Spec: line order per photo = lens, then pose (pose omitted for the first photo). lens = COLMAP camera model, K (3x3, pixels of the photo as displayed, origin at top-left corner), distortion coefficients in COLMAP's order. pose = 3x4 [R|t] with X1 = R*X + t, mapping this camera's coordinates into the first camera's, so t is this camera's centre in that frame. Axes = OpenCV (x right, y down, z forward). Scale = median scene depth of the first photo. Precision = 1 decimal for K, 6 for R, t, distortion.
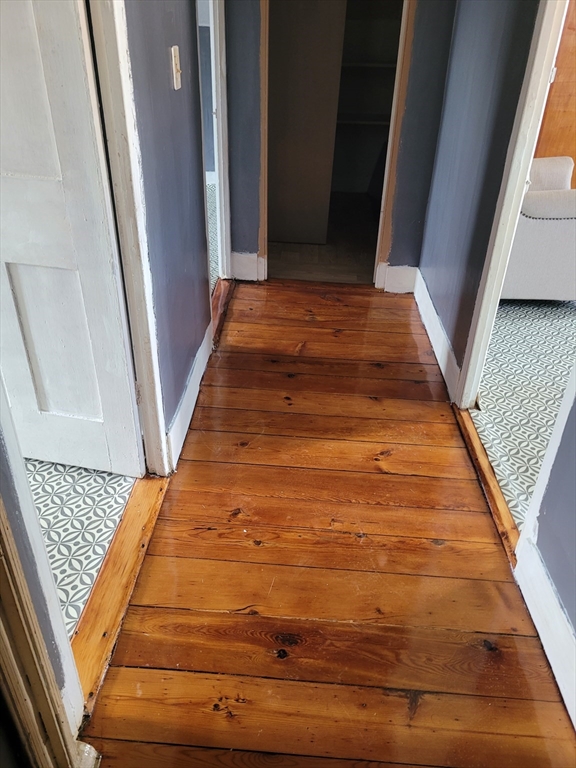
lens RADIAL K [[580.2, 0, 285.2], [0, 580.2, 383.8], [0, 0, 1]] dist [-0.001802, -0.006489]
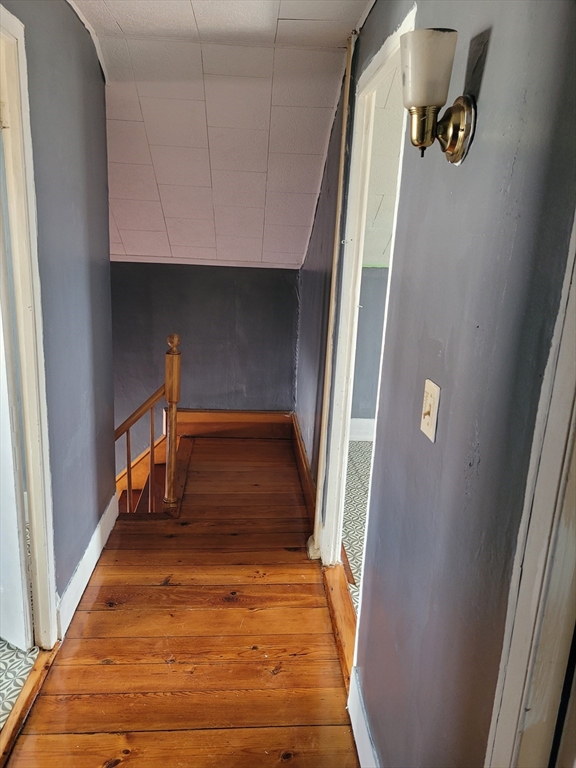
lens RADIAL K [[580.2, 0, 287.8], [0, 580.2, 384.7], [0, 0, 1]] dist [-0.001802, -0.006489]
pose [[-0.992427, -0.031117, -0.118832, 0.050147], [-0.106020, 0.705565, 0.700670, -1.036974], [0.062041, 0.707962, -0.703520, 1.478951]]
